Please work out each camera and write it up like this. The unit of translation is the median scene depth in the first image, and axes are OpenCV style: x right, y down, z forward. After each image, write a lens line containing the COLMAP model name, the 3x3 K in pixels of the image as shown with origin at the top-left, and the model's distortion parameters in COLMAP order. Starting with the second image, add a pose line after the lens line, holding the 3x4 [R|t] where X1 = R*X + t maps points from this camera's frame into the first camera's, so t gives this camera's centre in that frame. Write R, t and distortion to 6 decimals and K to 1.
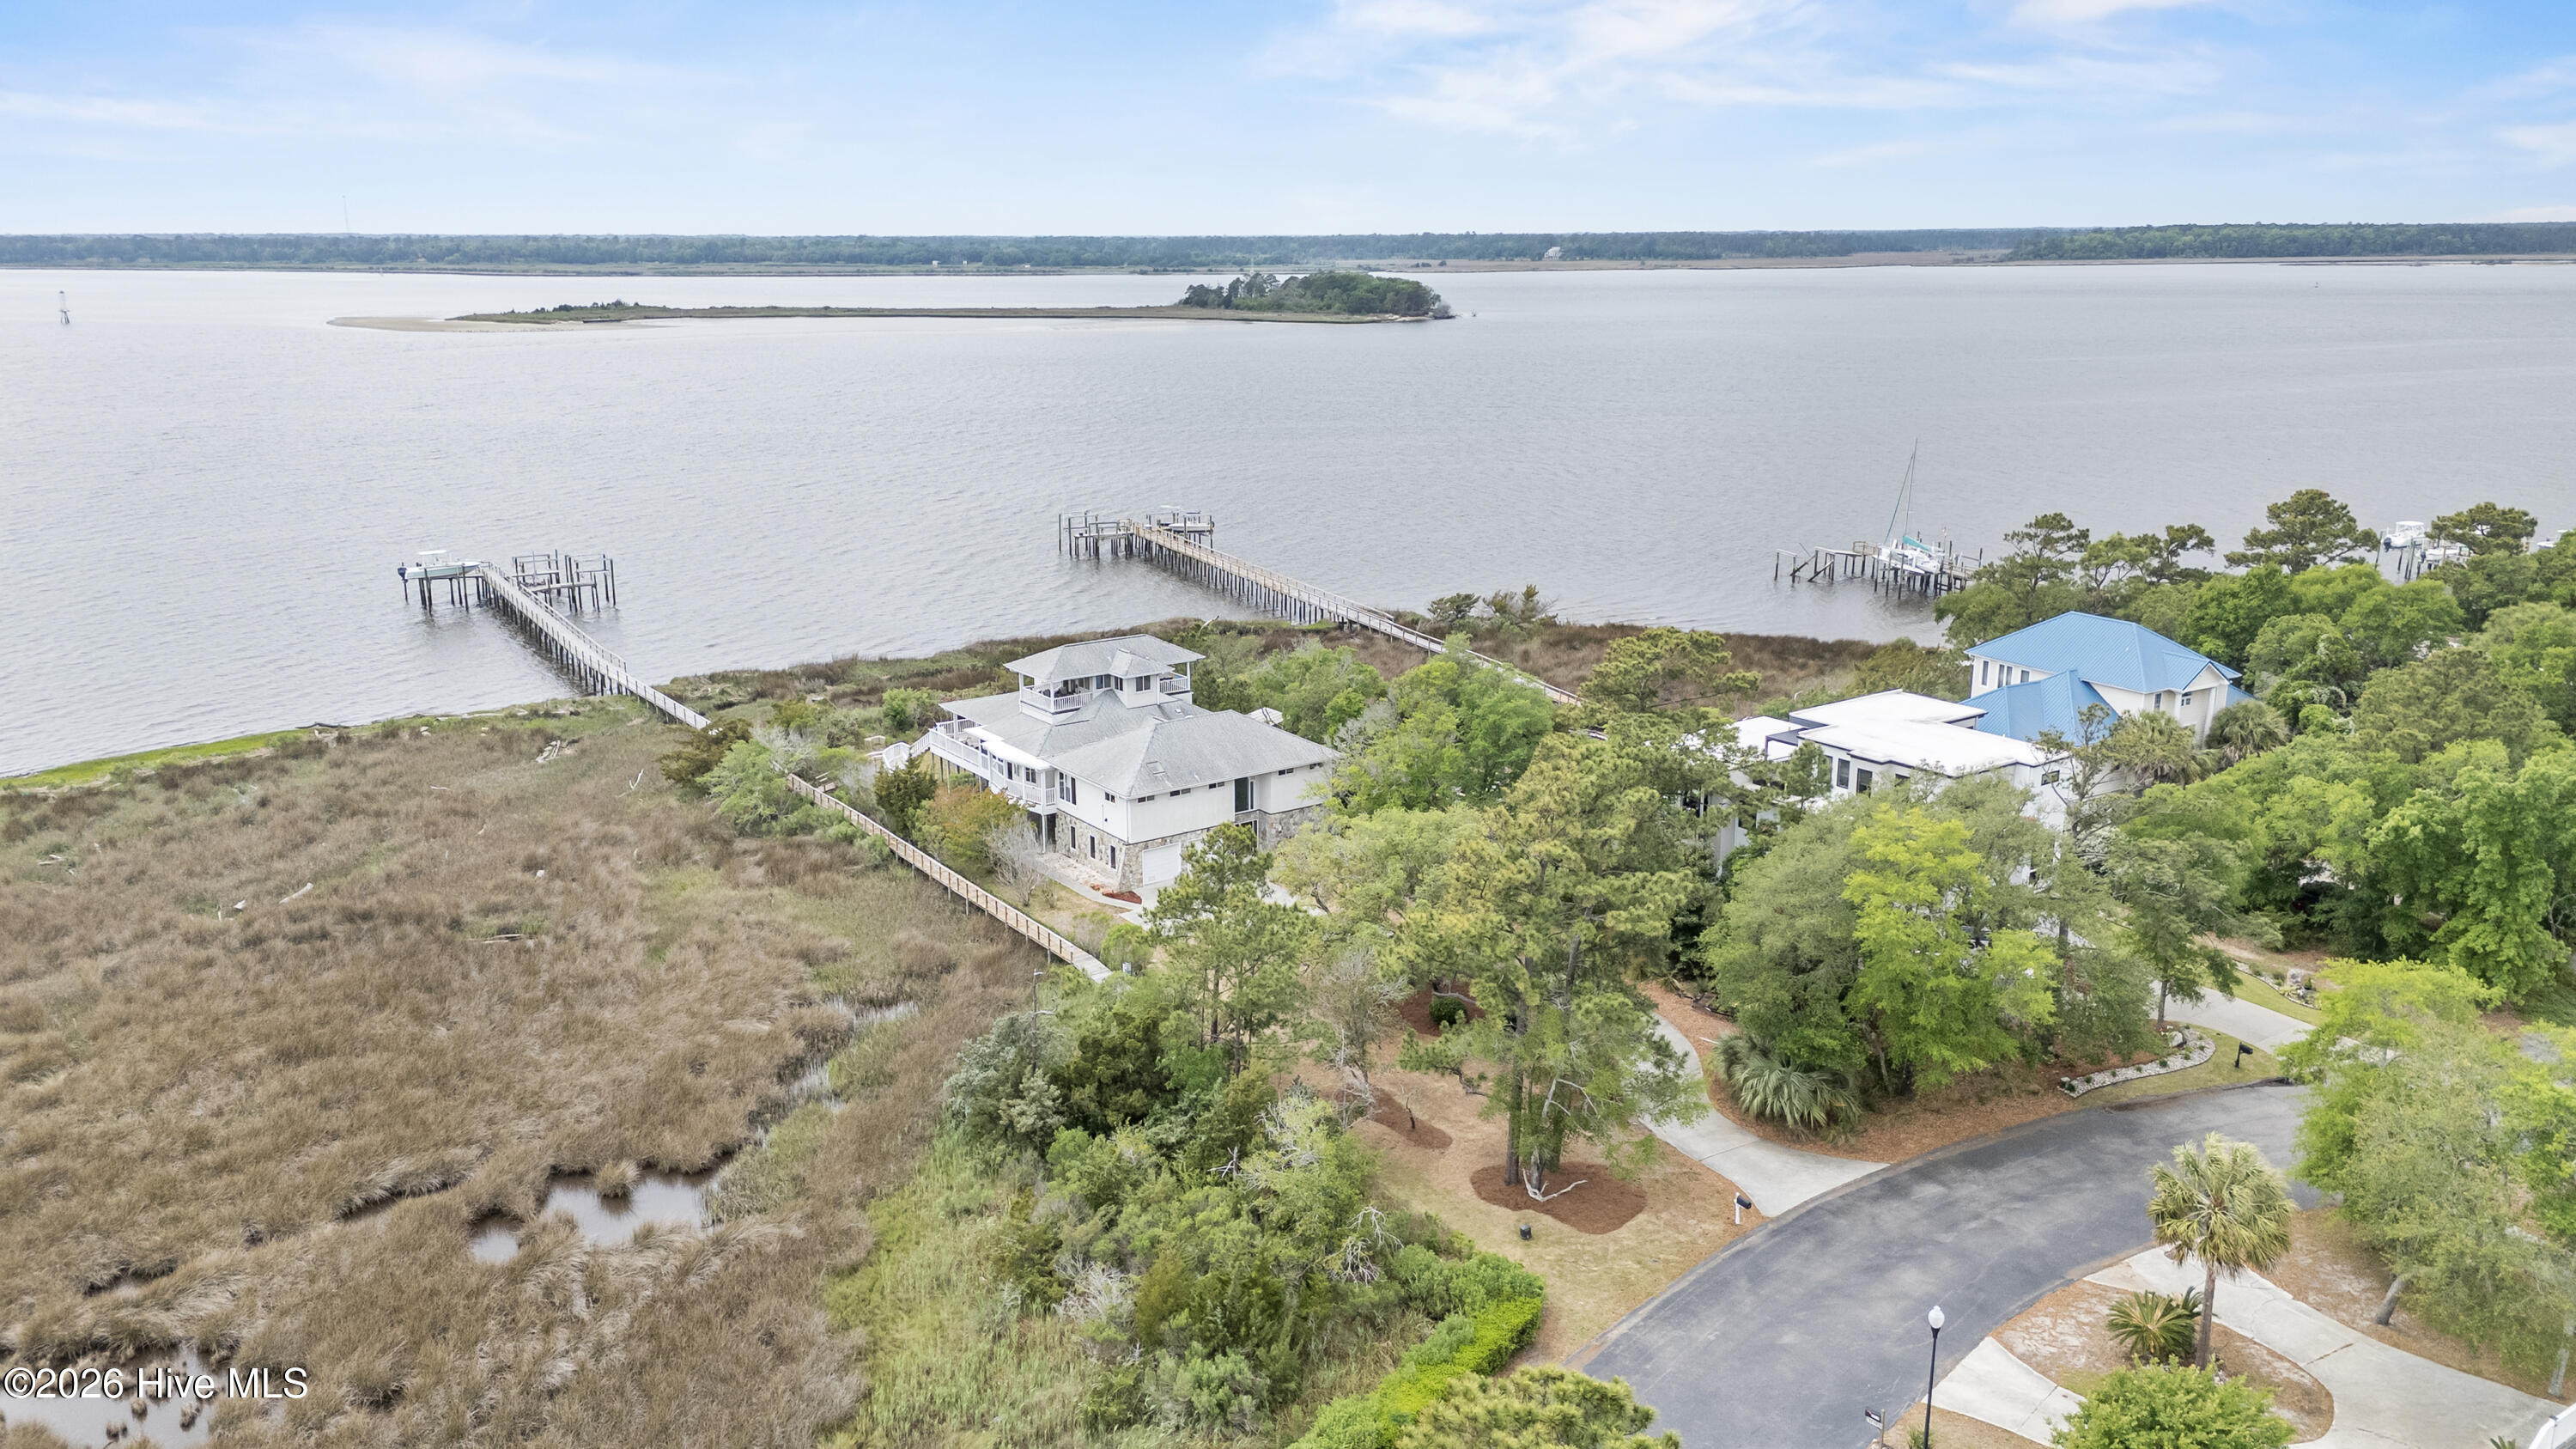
lens RADIAL K [[1931.8, 0, 1329.0], [0, 1931.8, 715.7], [0, 0, 1]] dist [0.074035, -0.075418]
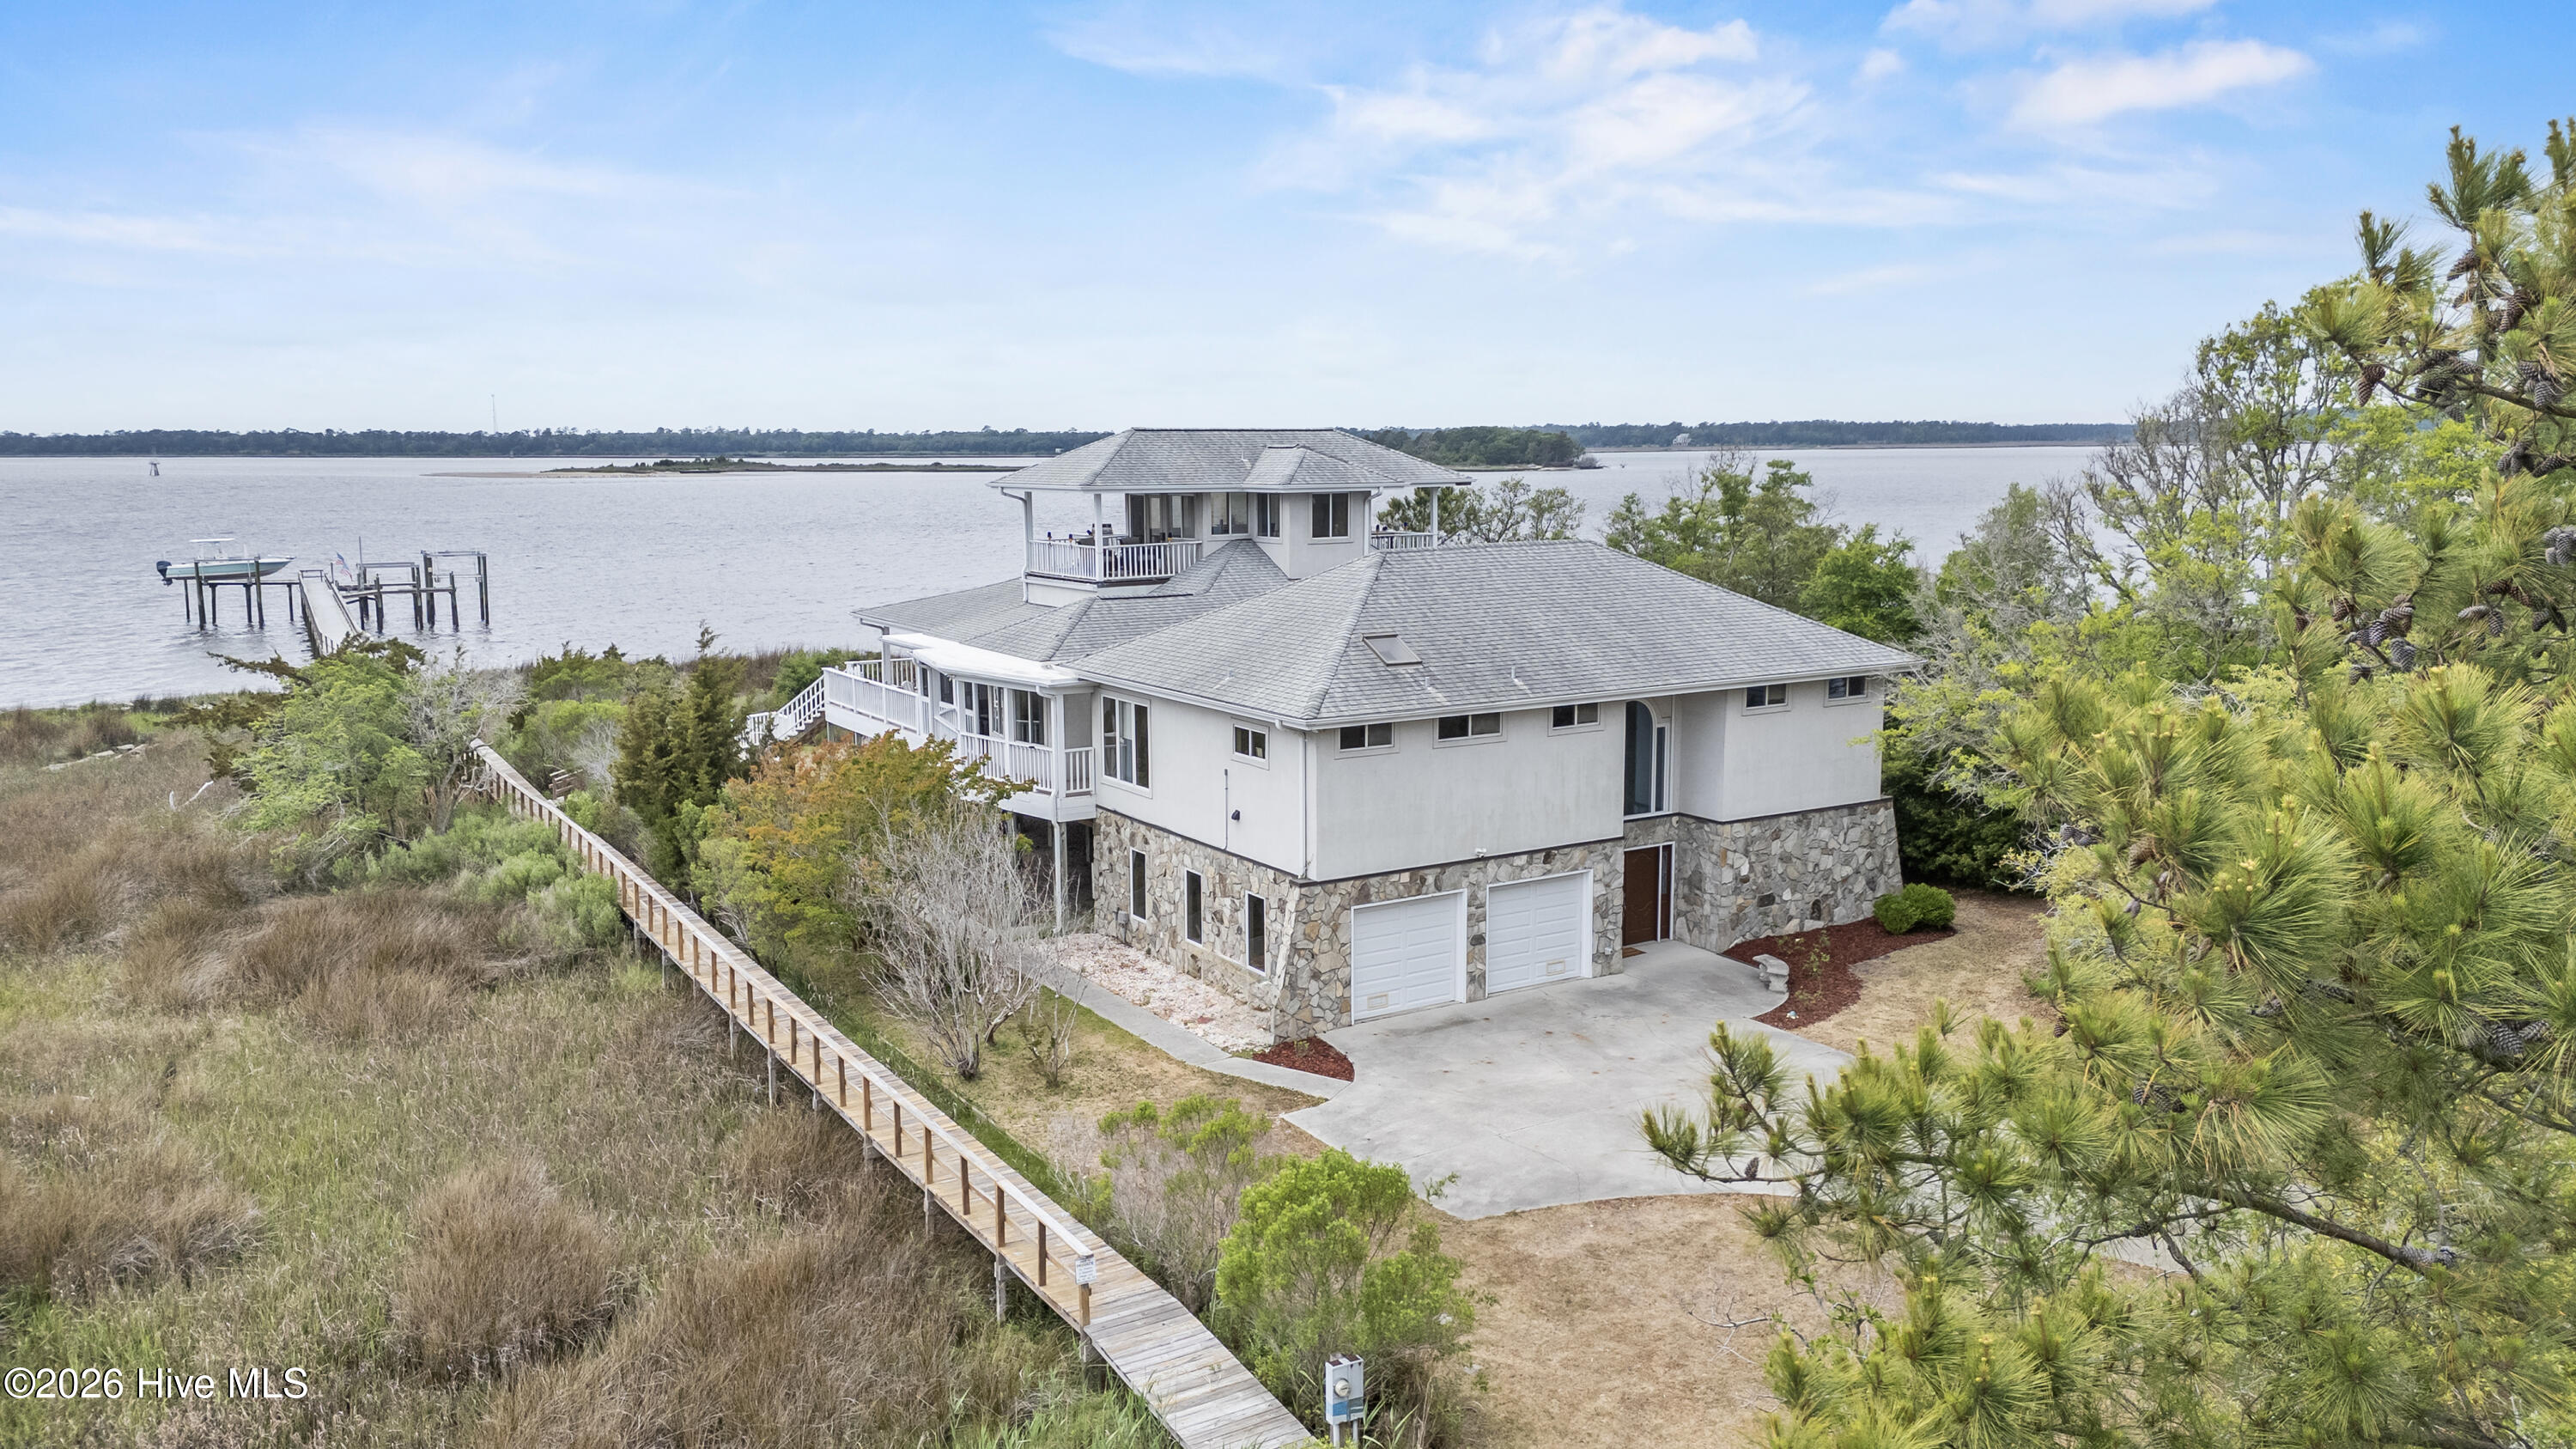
lens RADIAL K [[1938.9, 0, 1288.0], [0, 1938.9, 724.5], [0, 0, 1]] dist [0.062110, -0.065538]
pose [[0.996795, 0.002252, -0.079969, -0.076428], [-0.010162, 0.995071, -0.098648, 0.066671], [0.079352, 0.099144, 0.991904, 0.641375]]
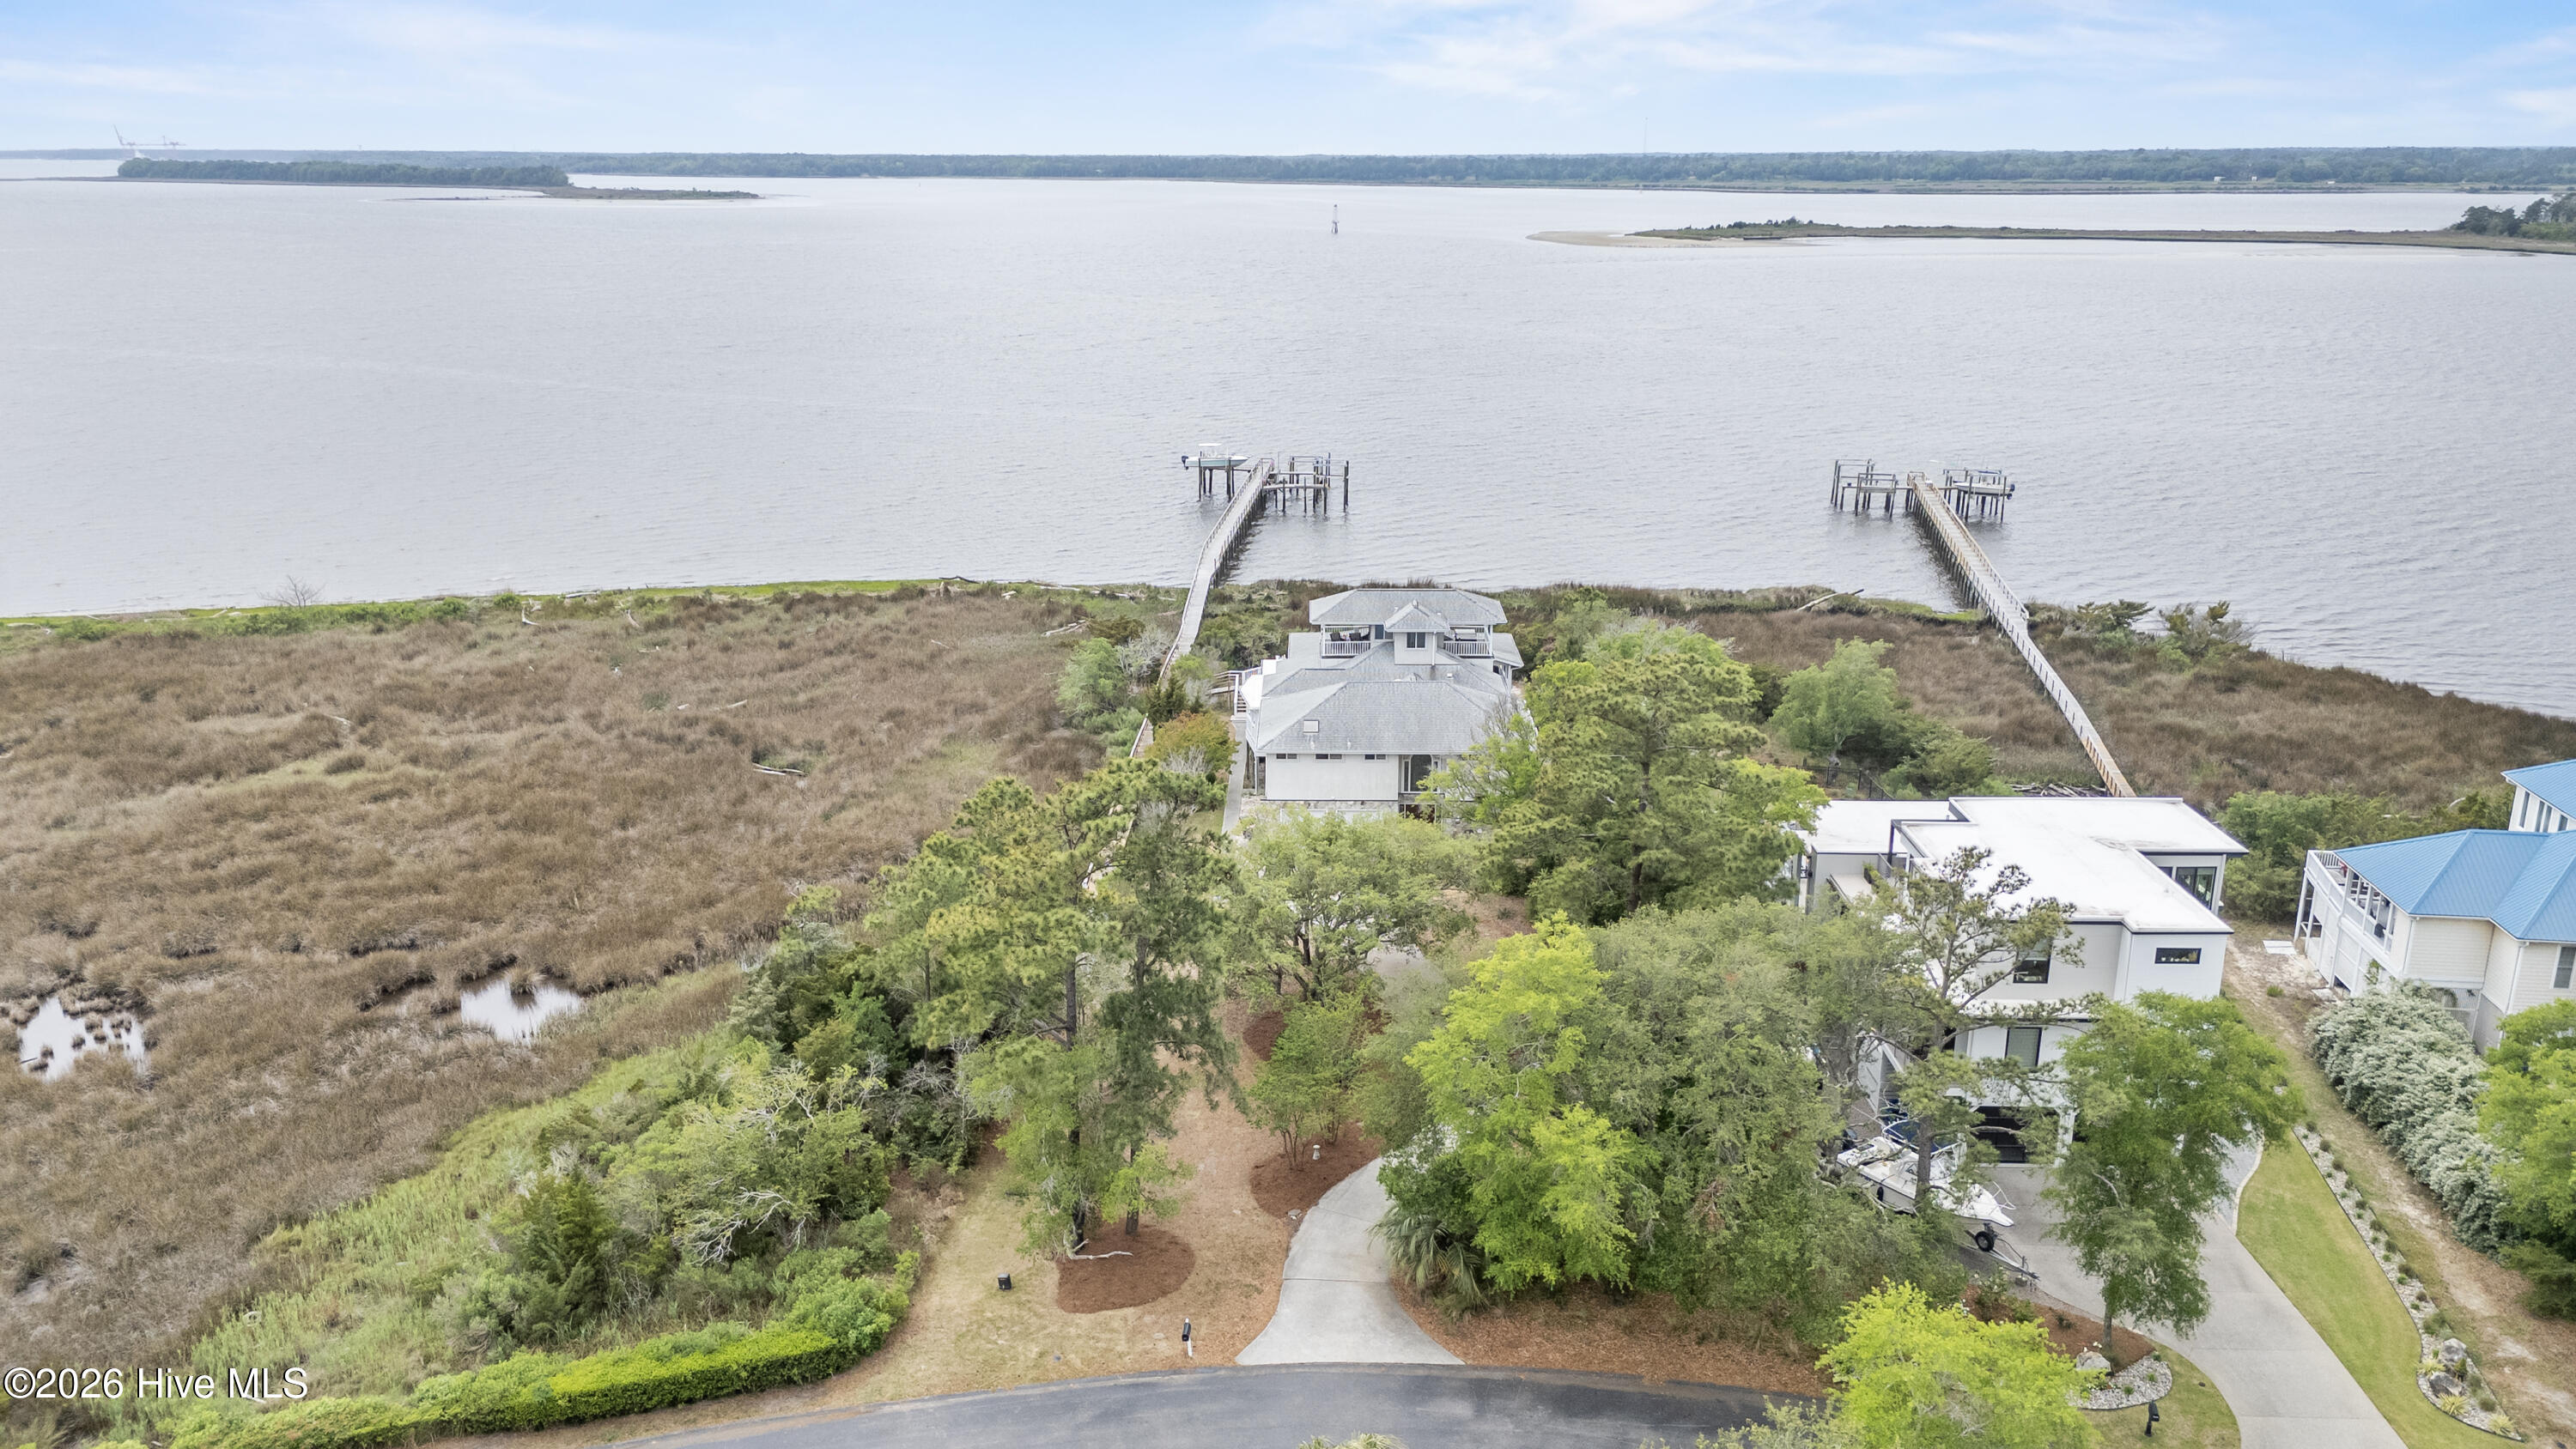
lens RADIAL K [[1938.3, 0, 1288.0], [0, 1938.3, 724.5], [0, 0, 1]] dist [0.062110, -0.065538]
pose [[0.797138, 0.171164, -0.579028, 0.423483], [-0.145612, 0.985170, 0.090760, -0.055041], [0.585976, 0.011966, 0.810240, 0.208786]]
